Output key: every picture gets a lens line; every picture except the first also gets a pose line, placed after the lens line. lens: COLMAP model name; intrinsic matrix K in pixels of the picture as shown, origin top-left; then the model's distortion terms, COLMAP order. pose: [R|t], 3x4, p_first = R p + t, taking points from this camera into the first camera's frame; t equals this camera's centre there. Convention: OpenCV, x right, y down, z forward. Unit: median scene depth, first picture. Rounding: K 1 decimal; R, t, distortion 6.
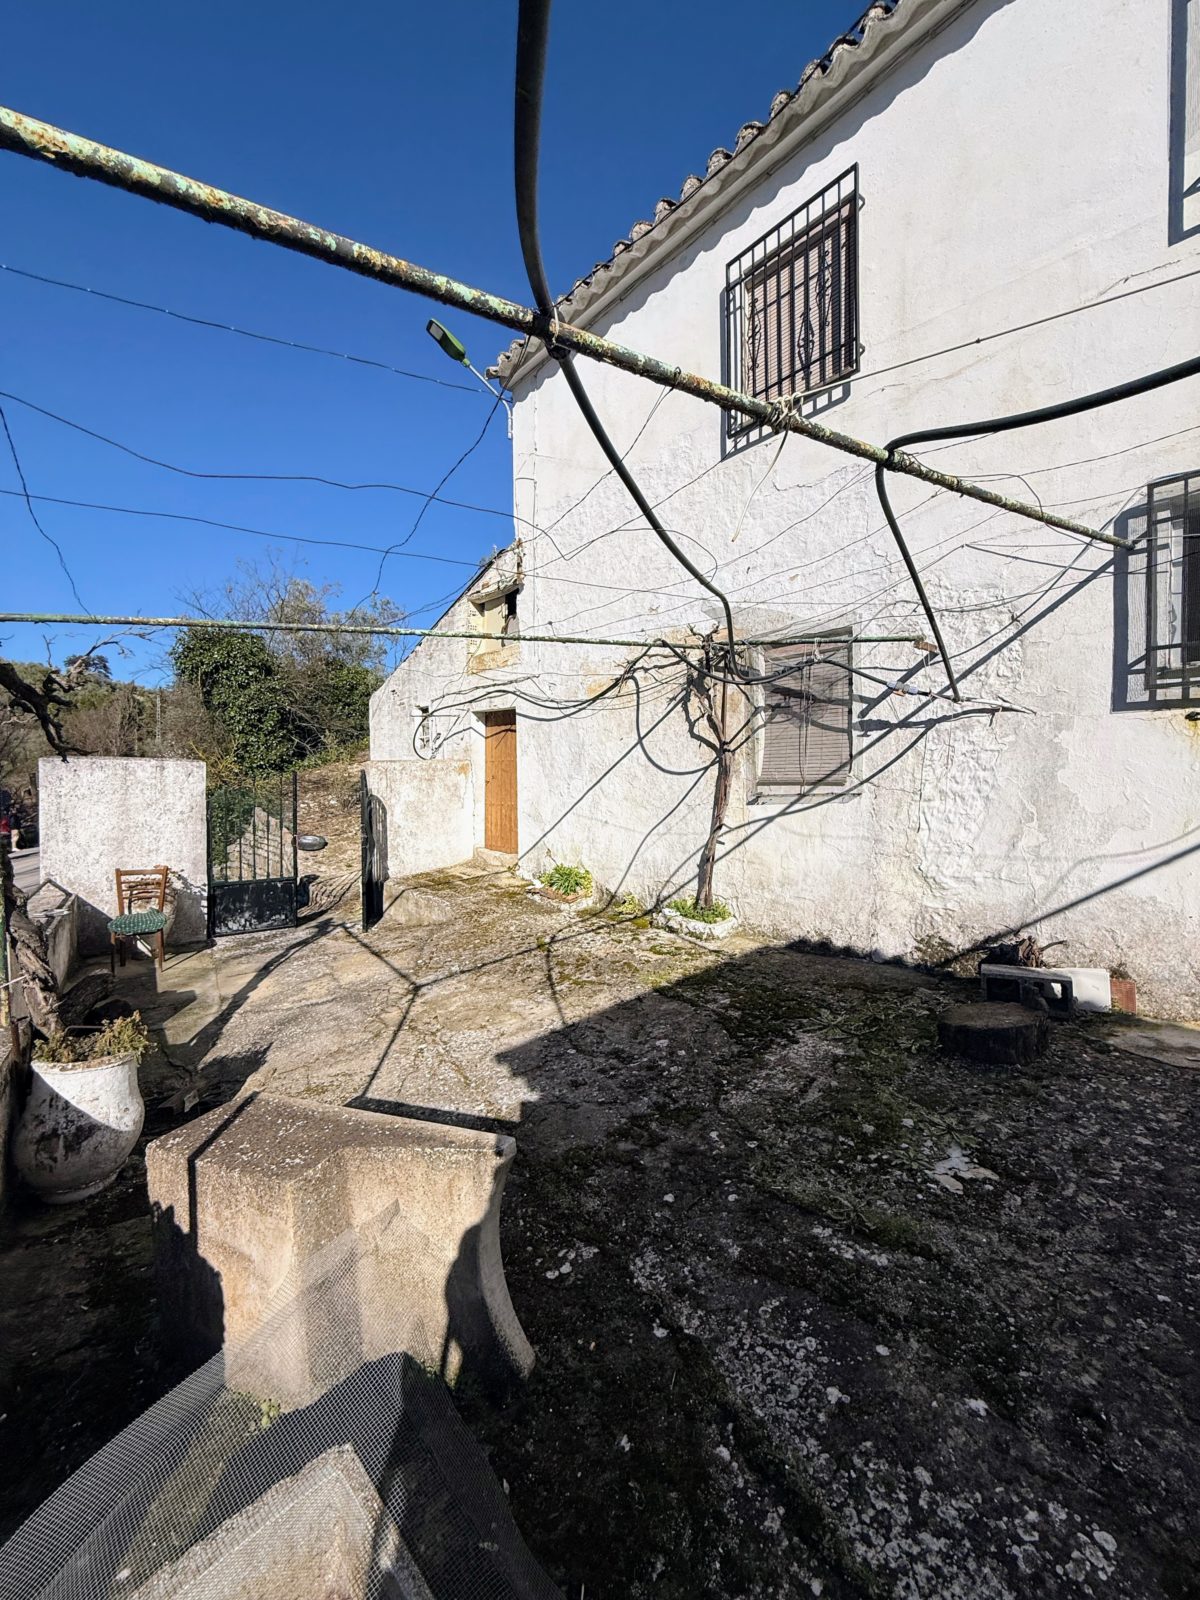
lens RADIAL K [[636.7, 0, 601.9], [0, 636.7, 796.4], [0, 0, 1]] dist [-0.001334, 0.000190]
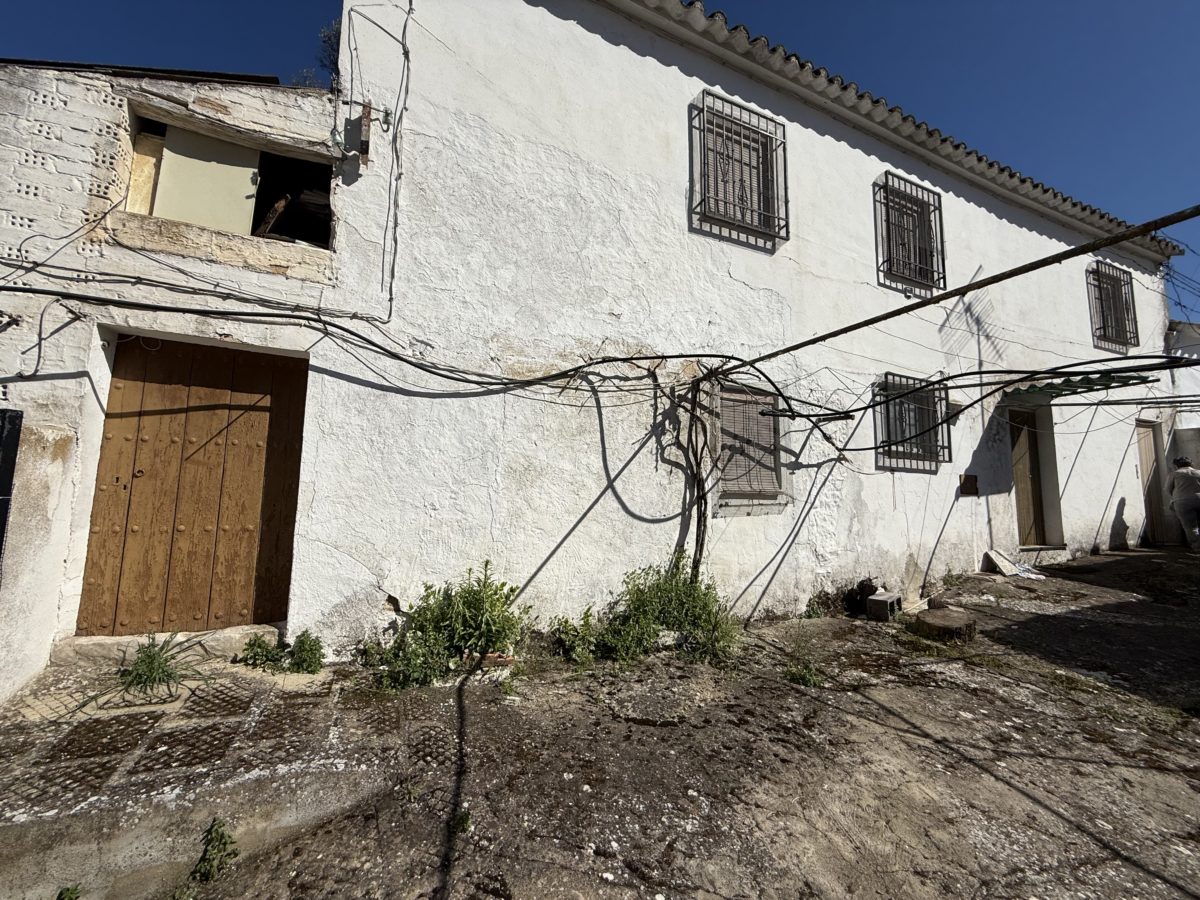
lens RADIAL K [[473.9, 0, 597.2], [0, 473.9, 448.9], [0, 0, 1]] dist [-0.001857, 0.000173]
pose [[0.285953, 0.116720, 0.951108, -0.526004], [0.012427, 0.992019, -0.125477, 0.000965], [-0.958163, 0.047700, 0.282221, 0.737978]]
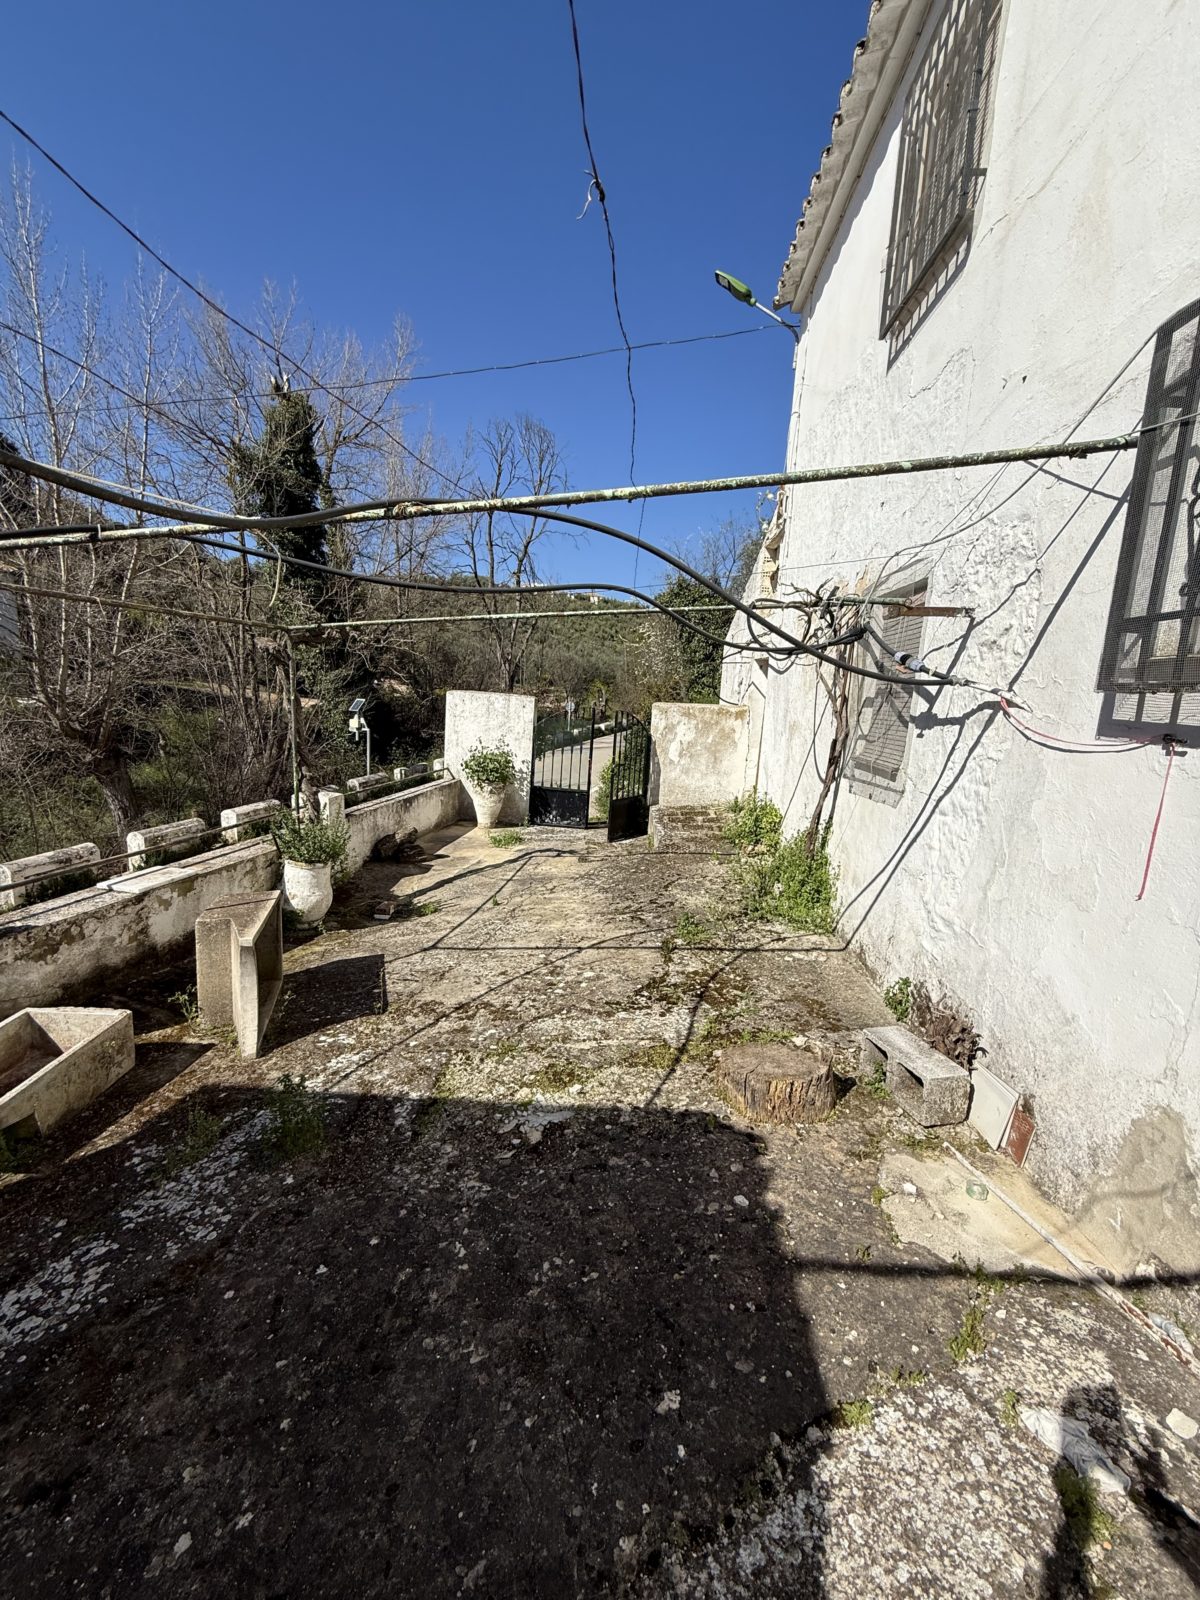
lens RADIAL K [[640.5, 0, 603.4], [0, 640.5, 795.0], [0, 0, 1]] dist [-0.000233, 0.000290]
pose [[0.713548, 0.158367, -0.682472, 0.461587], [-0.081617, 0.986275, 0.143531, -0.057574], [0.695836, -0.046715, 0.716680, 0.102622]]
